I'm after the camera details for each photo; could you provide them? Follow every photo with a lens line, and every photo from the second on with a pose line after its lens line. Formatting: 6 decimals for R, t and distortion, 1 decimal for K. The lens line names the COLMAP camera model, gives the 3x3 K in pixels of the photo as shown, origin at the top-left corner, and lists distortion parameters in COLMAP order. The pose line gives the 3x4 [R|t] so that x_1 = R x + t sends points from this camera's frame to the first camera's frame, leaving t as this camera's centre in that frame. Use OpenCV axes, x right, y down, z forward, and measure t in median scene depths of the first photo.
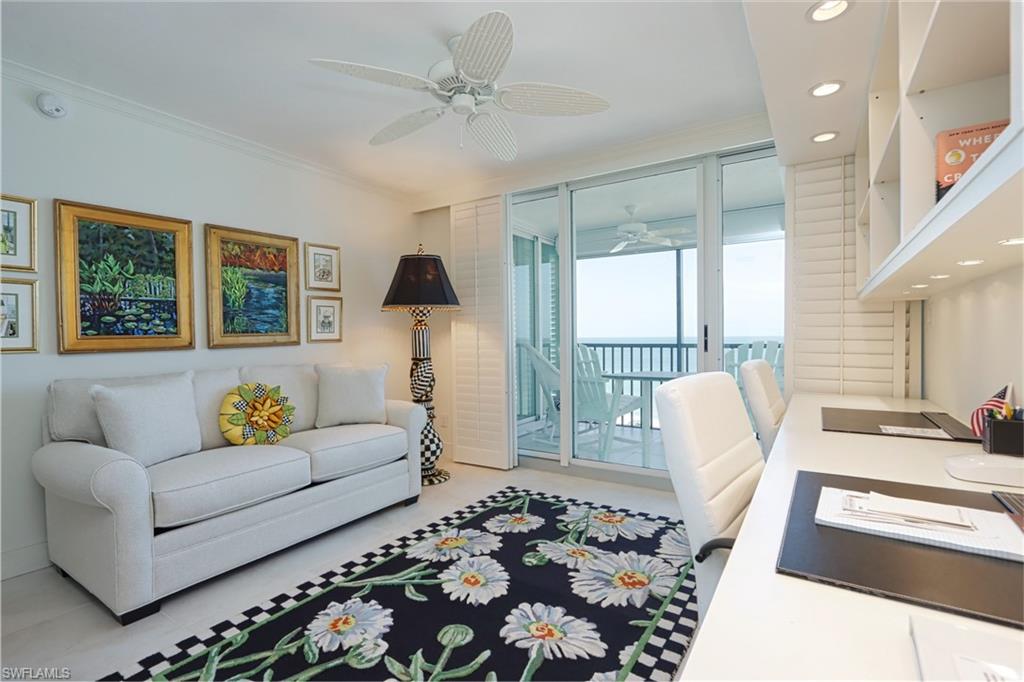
lens RADIAL K [[475.8, 0, 506.7], [0, 475.8, 341.8], [0, 0, 1]] dist [-0.012029, 0.000314]
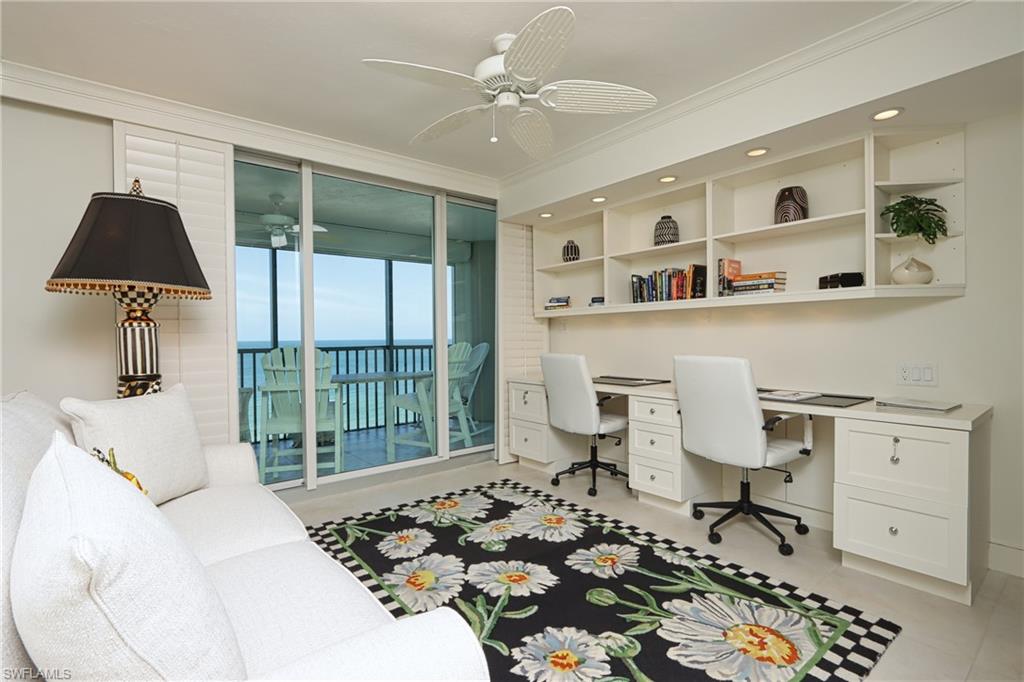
lens RADIAL K [[475.8, 0, 507.3], [0, 475.8, 339.5], [0, 0, 1]] dist [-0.012029, 0.000314]
pose [[0.307399, 0.002104, 0.951578, -0.867512], [0.011962, 0.999910, -0.006075, -0.000661], [-0.951506, 0.013250, 0.307346, 0.581920]]
